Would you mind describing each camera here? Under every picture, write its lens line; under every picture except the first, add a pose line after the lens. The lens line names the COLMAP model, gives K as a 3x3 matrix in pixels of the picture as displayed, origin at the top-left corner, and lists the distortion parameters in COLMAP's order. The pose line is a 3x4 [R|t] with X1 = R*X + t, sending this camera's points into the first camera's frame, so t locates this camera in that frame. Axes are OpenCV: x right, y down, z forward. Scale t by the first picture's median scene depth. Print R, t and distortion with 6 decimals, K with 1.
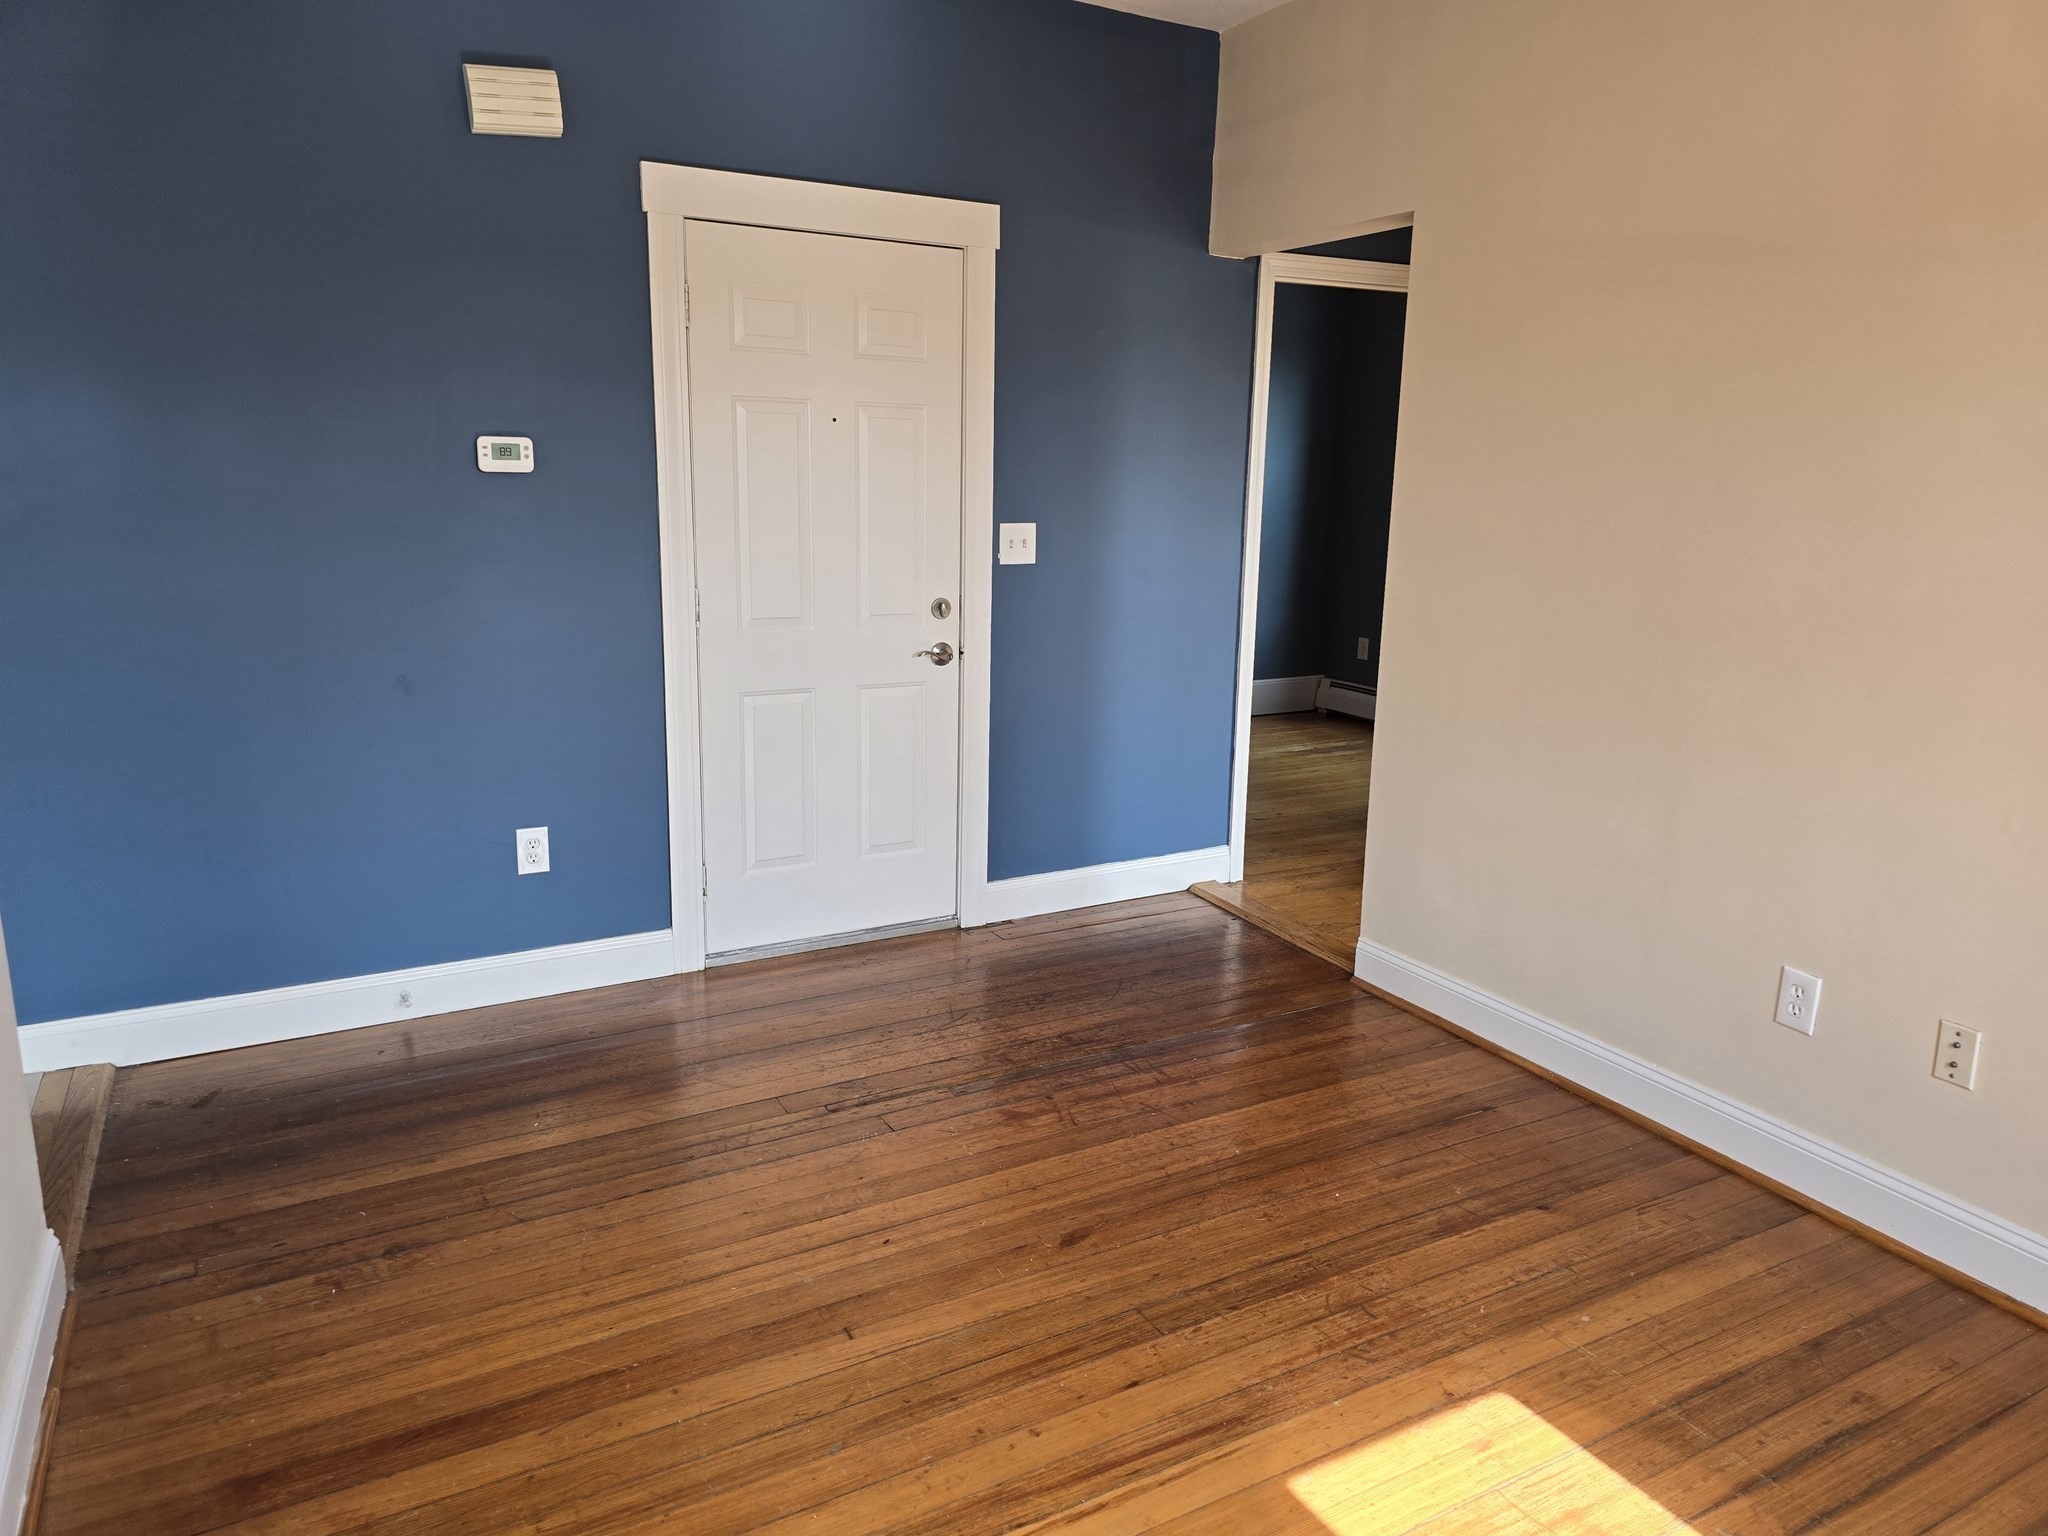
lens RADIAL K [[1373.4, 0, 1030.7], [0, 1373.4, 766.8], [0, 0, 1]] dist [0.001629, -0.000282]
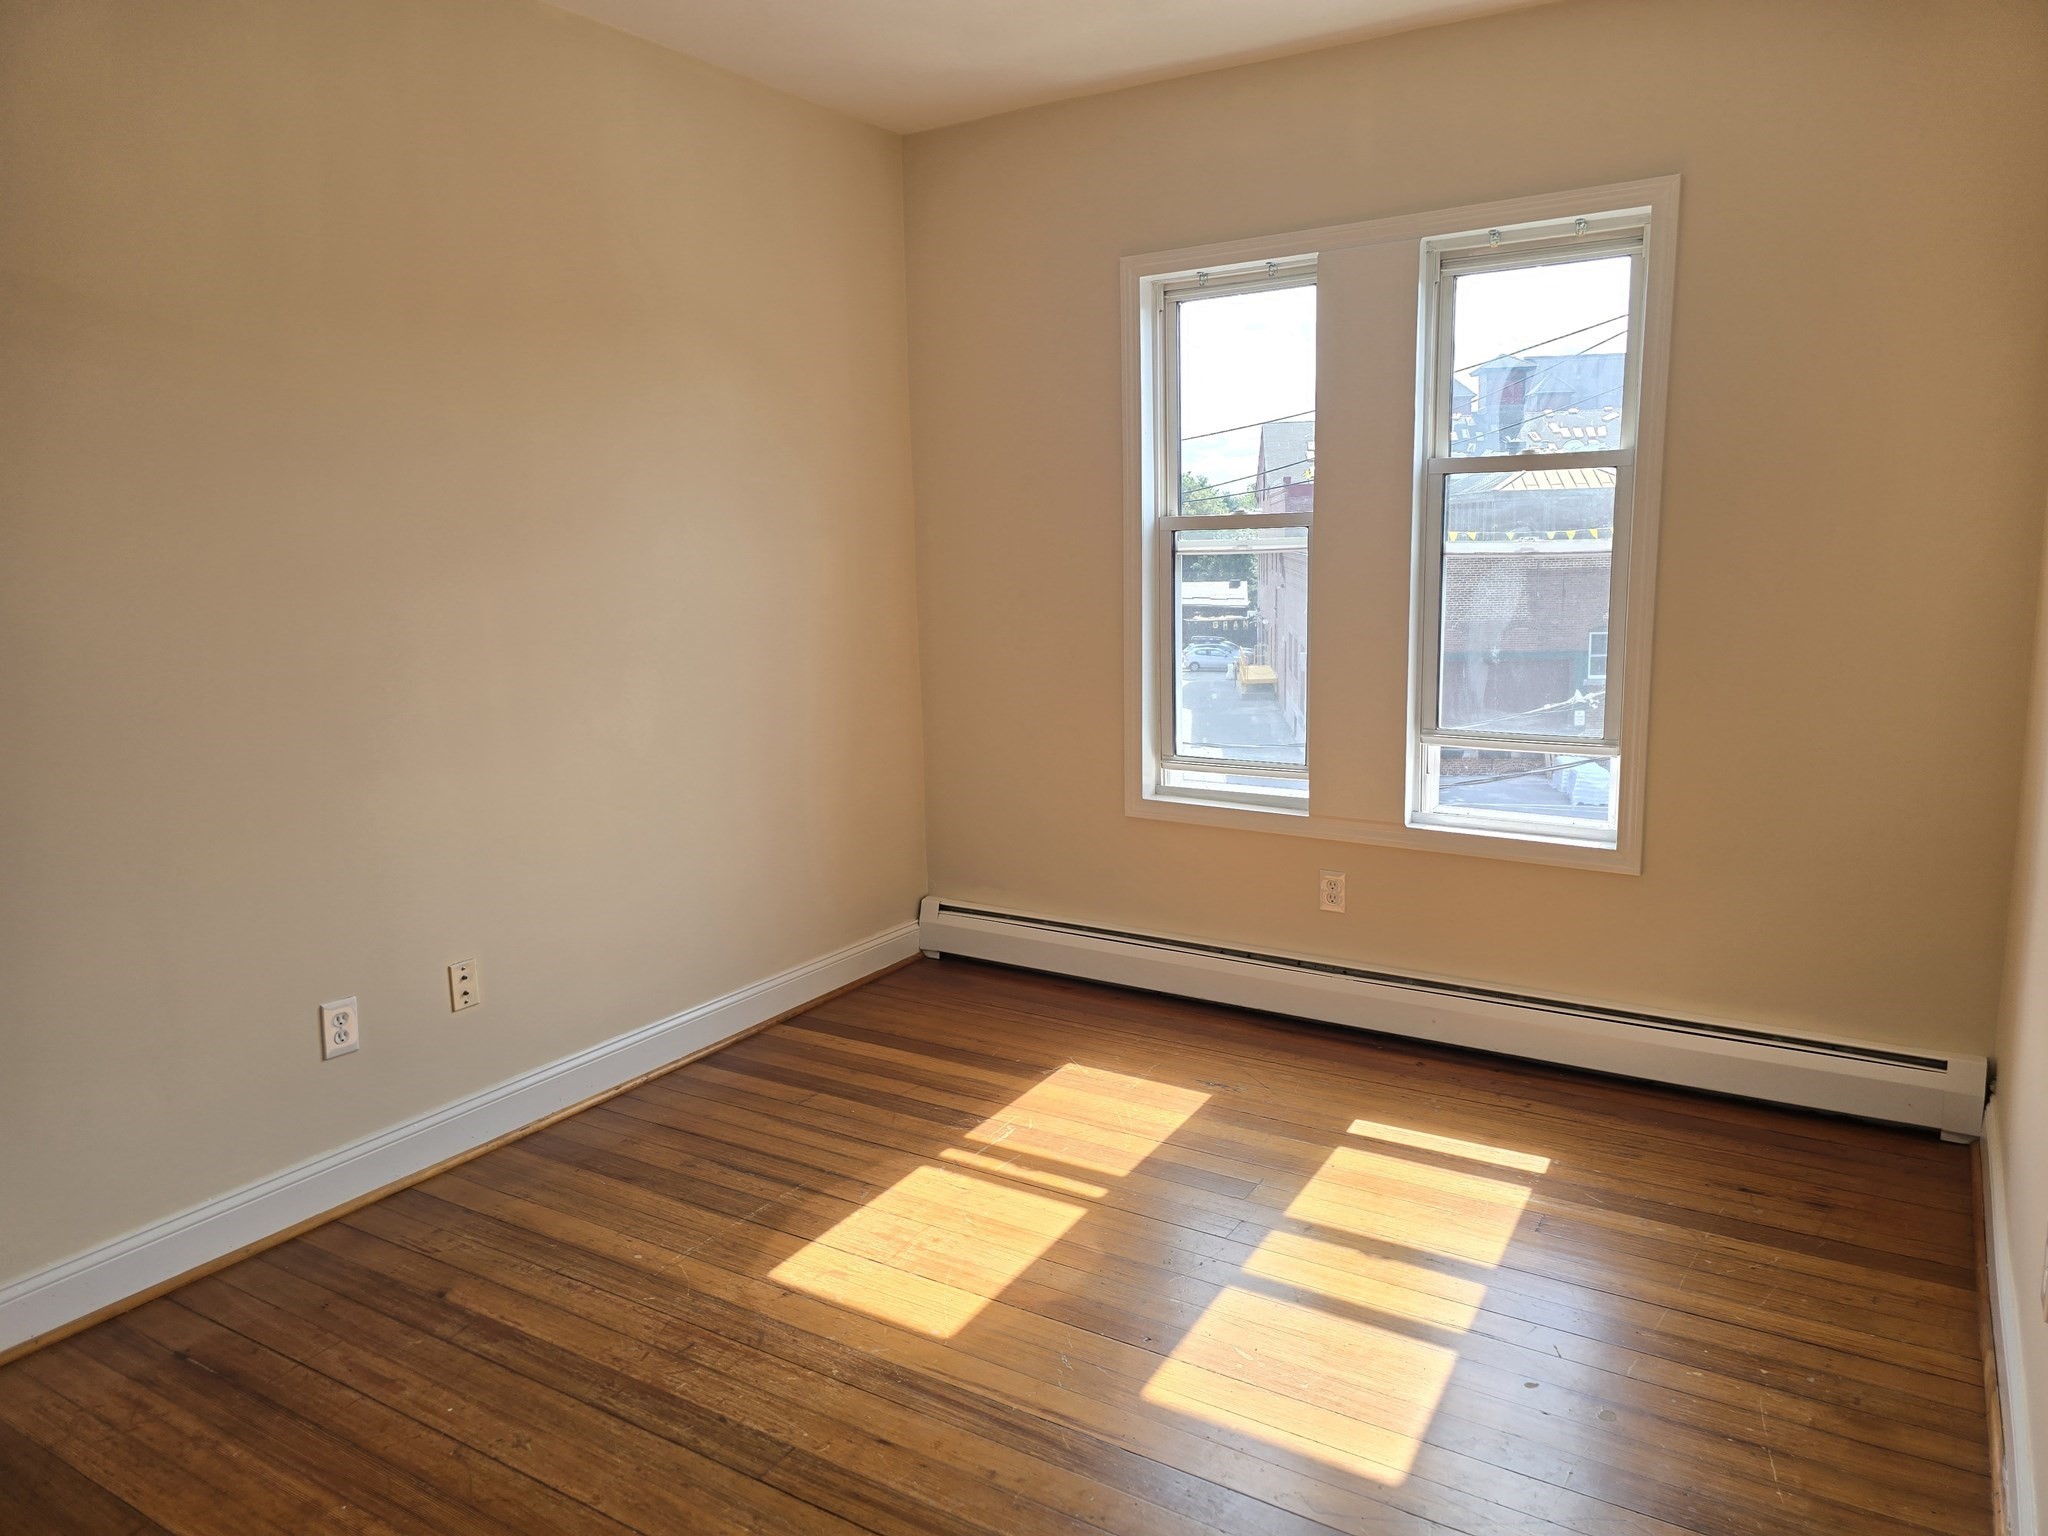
lens RADIAL K [[1373.4, 0, 1031.6], [0, 1373.4, 768.2], [0, 0, 1]] dist [0.001629, -0.000282]
pose [[-0.496347, -0.145650, 0.855819, -0.690573], [0.201187, 0.939688, 0.276605, -0.241103], [-0.844490, 0.309471, -0.437109, 1.078783]]
